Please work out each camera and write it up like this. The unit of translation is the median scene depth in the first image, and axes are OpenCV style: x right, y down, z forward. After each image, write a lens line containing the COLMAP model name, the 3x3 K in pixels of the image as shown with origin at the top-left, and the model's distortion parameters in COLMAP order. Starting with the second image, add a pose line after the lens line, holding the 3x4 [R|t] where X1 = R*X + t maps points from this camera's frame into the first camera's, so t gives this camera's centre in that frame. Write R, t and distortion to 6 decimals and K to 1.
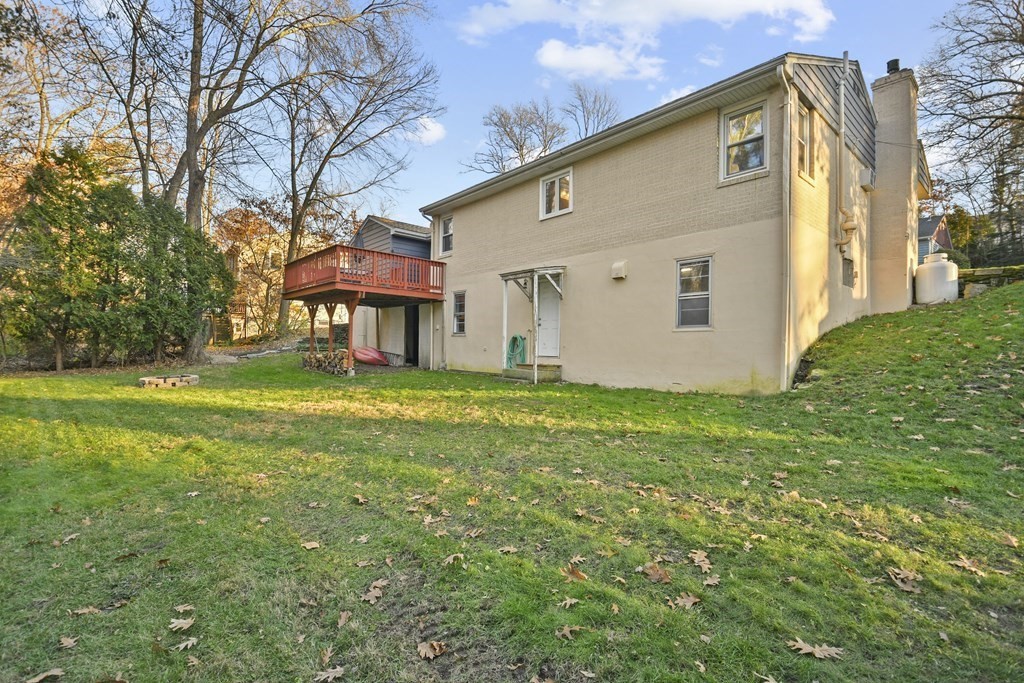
lens RADIAL K [[448.7, 0, 500.5], [0, 448.7, 350.6], [0, 0, 1]] dist [0.039013, -0.028839]
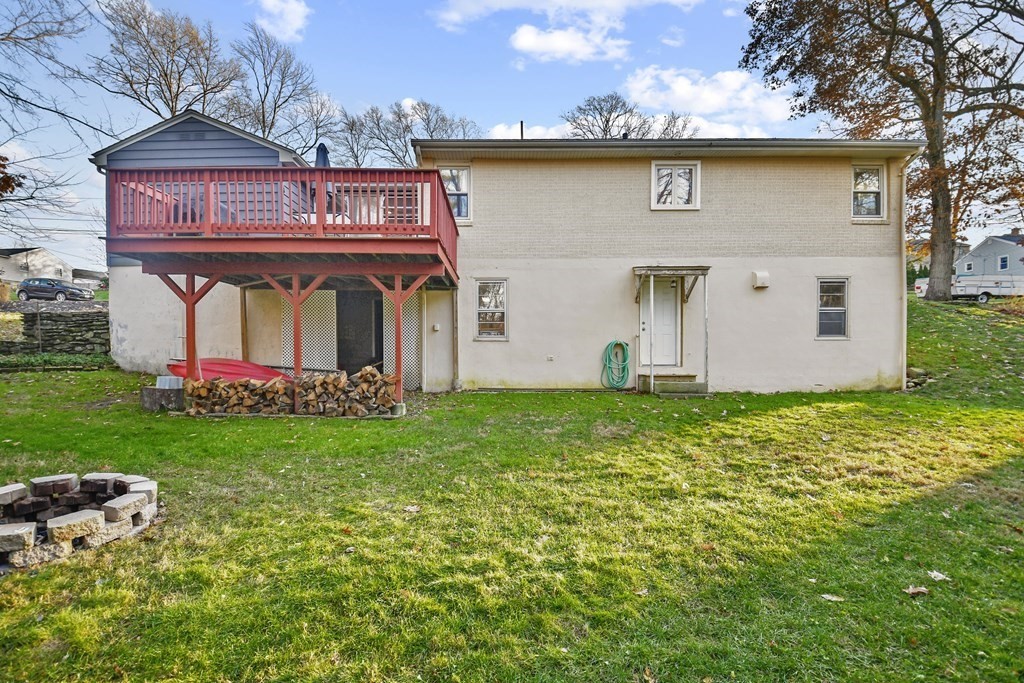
lens RADIAL K [[448.7, 0, 500.5], [0, 448.7, 350.6], [0, 0, 1]] dist [0.039013, -0.028839]
pose [[0.654198, -0.019523, 0.756071, -0.832105], [0.015778, 0.999802, 0.012164, -0.033965], [-0.756158, 0.003972, 0.654377, 0.700627]]
